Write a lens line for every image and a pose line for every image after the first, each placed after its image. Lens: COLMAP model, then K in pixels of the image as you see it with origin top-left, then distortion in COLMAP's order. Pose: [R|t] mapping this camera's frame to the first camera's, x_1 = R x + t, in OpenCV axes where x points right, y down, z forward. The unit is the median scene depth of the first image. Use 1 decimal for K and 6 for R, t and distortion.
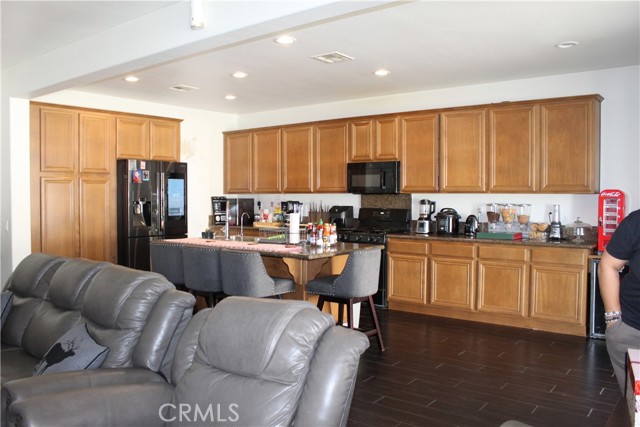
lens RADIAL K [[535.7, 0, 320.0], [0, 535.7, 213.5], [0, 0, 1]] dist [-0.132474, 0.108622]
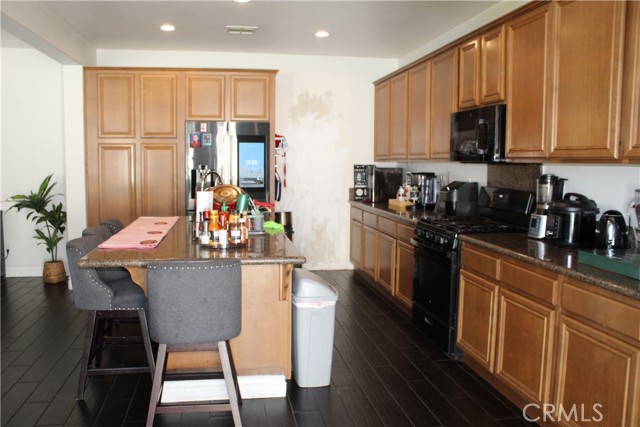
lens RADIAL K [[535.7, 0, 320.0], [0, 535.7, 213.5], [0, 0, 1]] dist [-0.132474, 0.108622]
pose [[0.745908, 0.068925, -0.662473, 0.361533], [-0.028009, 0.996997, 0.072193, -0.018307], [0.665460, -0.035294, 0.745599, 0.446297]]
